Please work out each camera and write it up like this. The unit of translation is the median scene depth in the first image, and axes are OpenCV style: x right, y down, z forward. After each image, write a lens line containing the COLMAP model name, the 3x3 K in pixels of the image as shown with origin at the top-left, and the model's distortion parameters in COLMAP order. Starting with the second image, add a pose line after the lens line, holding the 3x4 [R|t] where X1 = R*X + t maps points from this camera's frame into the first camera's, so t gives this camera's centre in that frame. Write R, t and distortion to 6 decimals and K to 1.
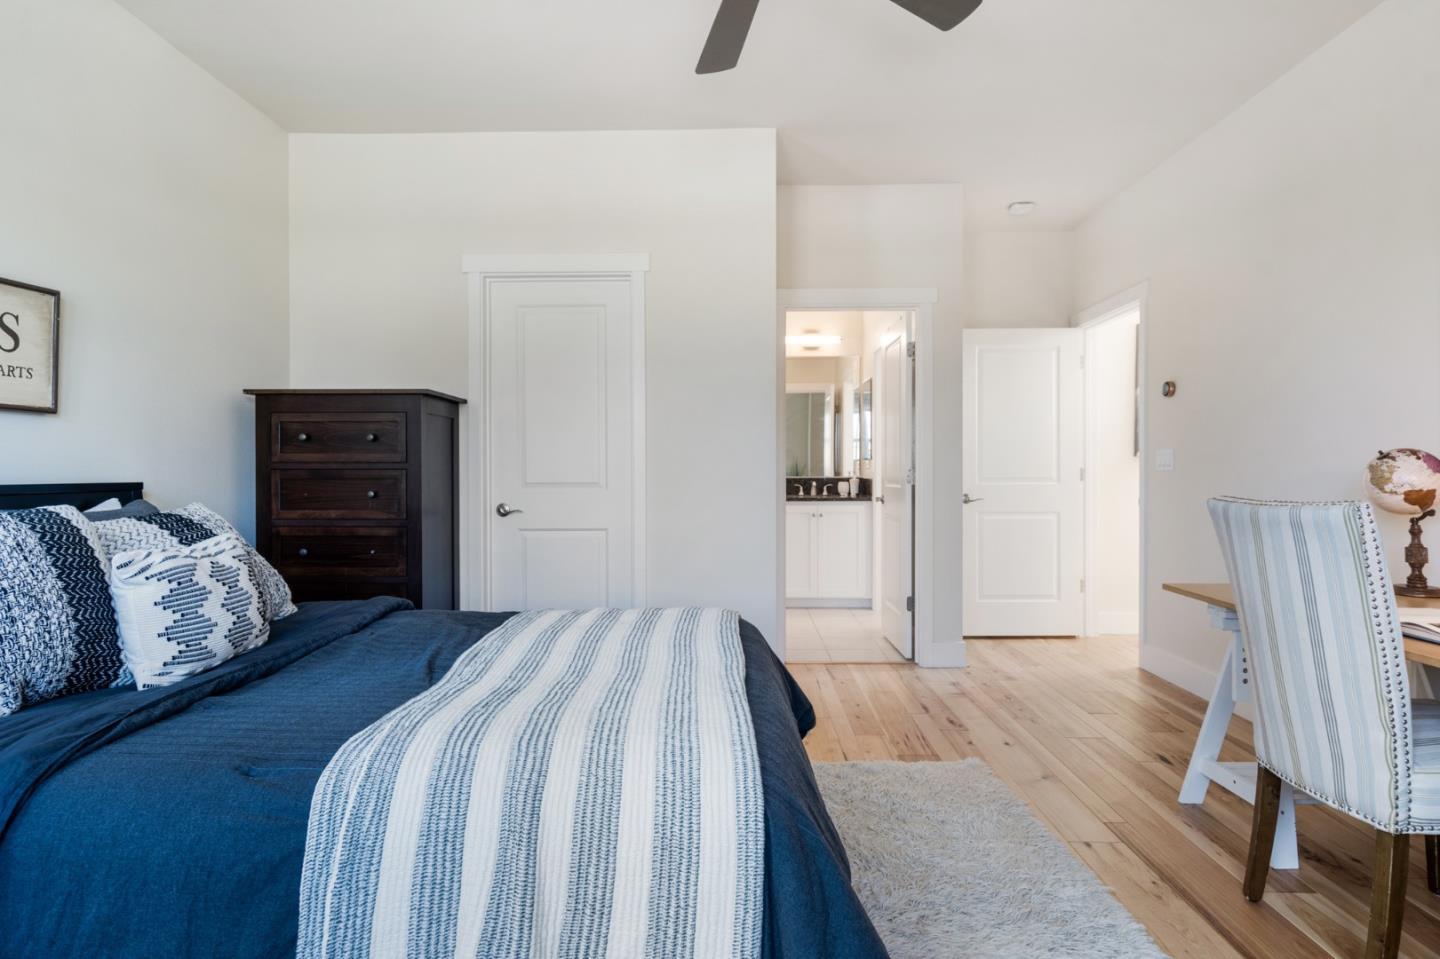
lens RADIAL K [[832.4, 0, 717.3], [0, 832.4, 468.2], [0, 0, 1]] dist [0.000829, 0.000161]
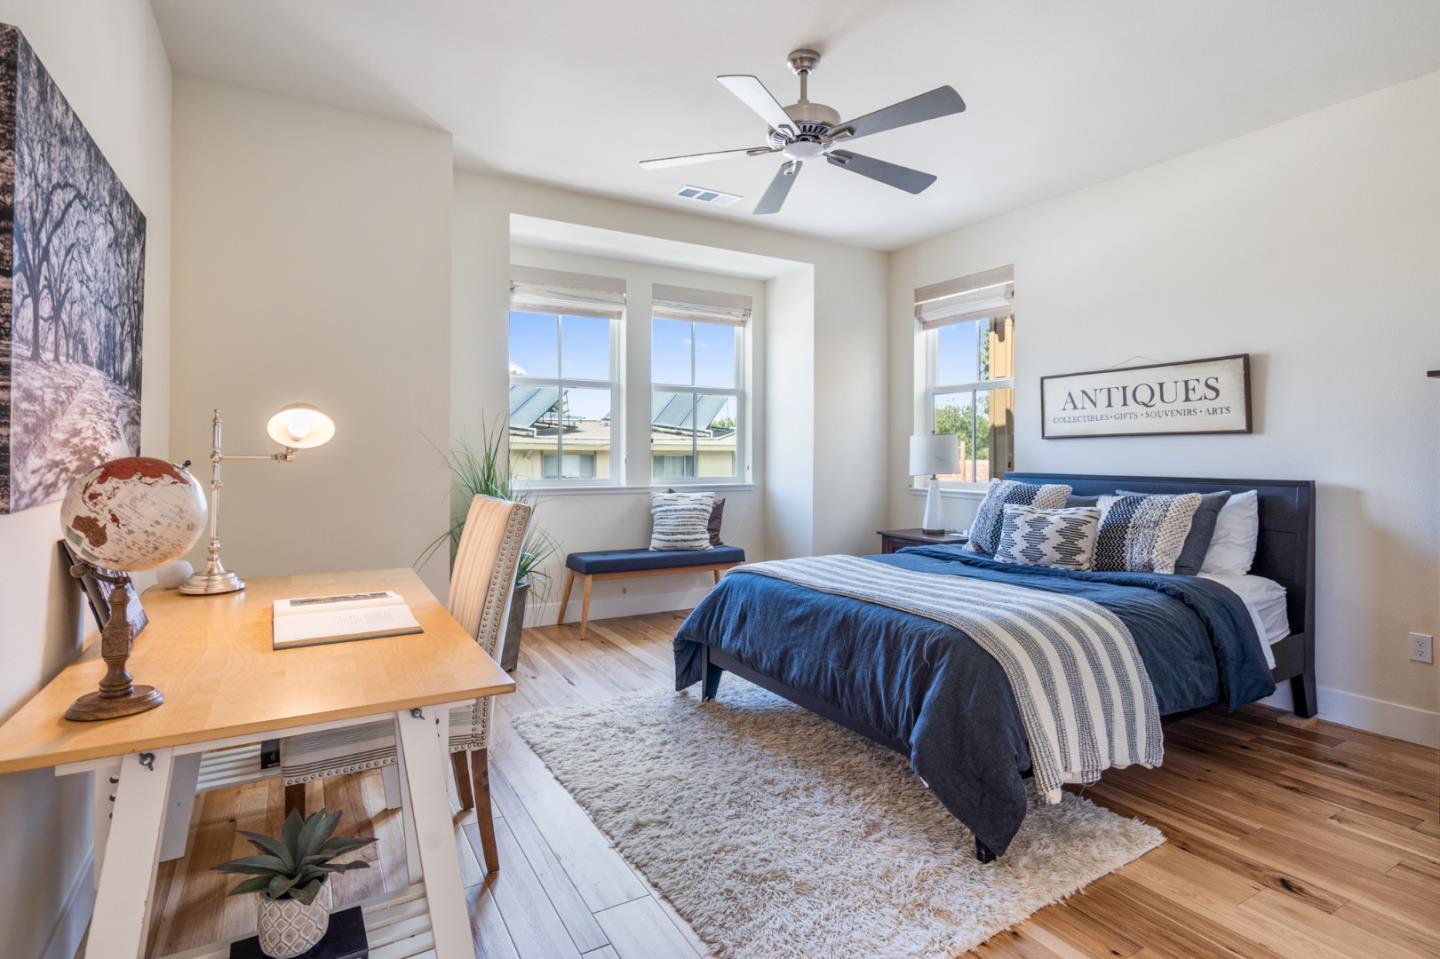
lens RADIAL K [[832.4, 0, 717.3], [0, 832.4, 468.2], [0, 0, 1]] dist [0.000829, 0.000161]
pose [[-0.831713, -0.005102, -0.555182, 0.907794], [-0.009883, 0.999935, 0.005616, -0.001237], [0.555117, 0.010158, -0.831710, 1.828137]]
